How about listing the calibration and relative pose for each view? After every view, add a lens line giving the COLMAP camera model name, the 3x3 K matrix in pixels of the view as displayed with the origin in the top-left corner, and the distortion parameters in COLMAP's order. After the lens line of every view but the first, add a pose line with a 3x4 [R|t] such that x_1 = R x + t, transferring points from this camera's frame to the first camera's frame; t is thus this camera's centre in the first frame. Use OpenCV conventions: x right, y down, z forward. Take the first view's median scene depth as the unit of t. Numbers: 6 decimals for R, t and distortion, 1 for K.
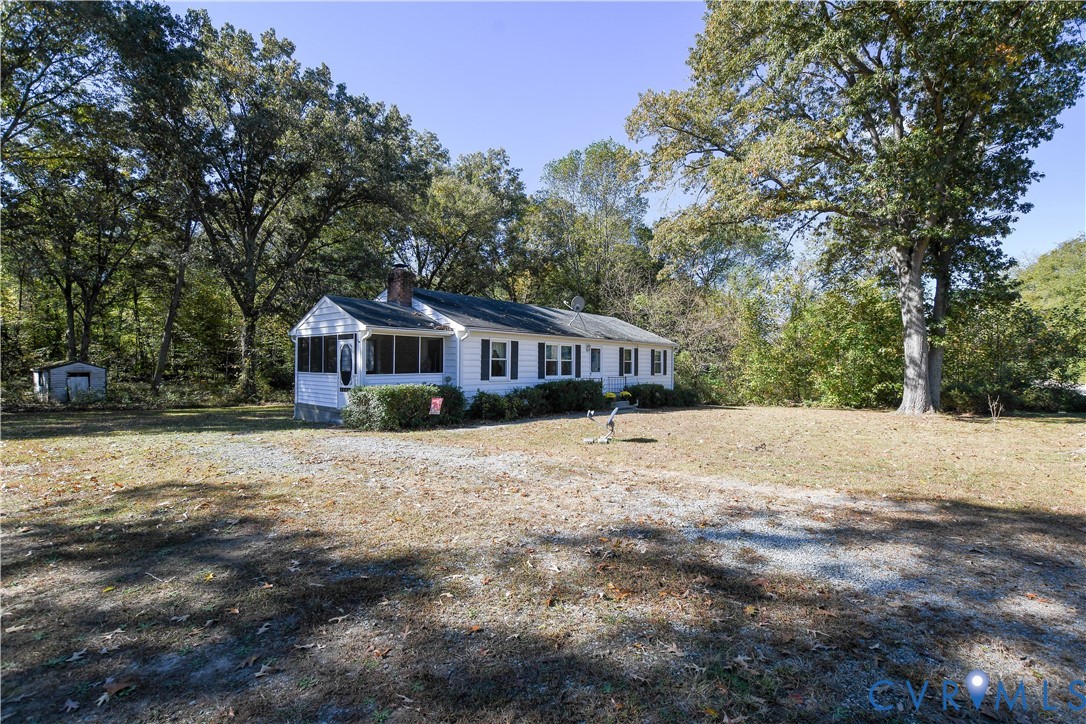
lens RADIAL K [[479.4, 0, 541.1], [0, 479.4, 360.3], [0, 0, 1]] dist [-0.027219, 0.000749]
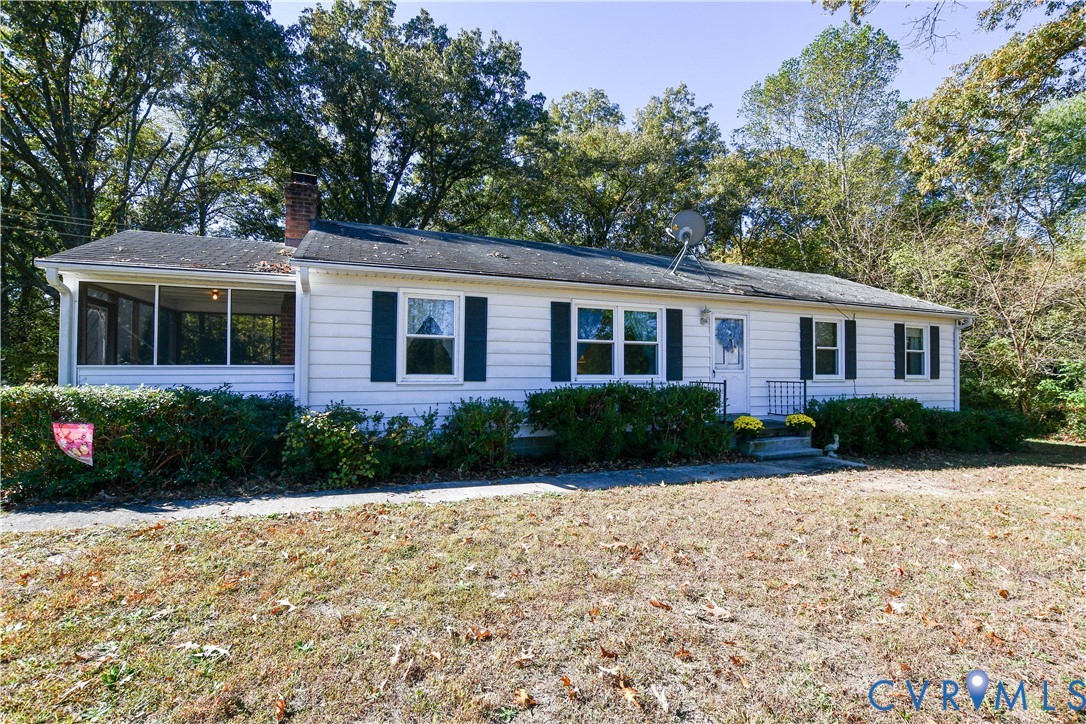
lens RADIAL K [[453.0, 0, 542.9], [0, 453.0, 354.4], [0, 0, 1]] dist [-0.024160, 0.000132]
pose [[0.867450, -0.002673, -0.497518, 0.164992], [-0.002564, 0.999948, -0.009842, 0.014106], [0.497518, 0.009813, 0.867398, 0.495619]]
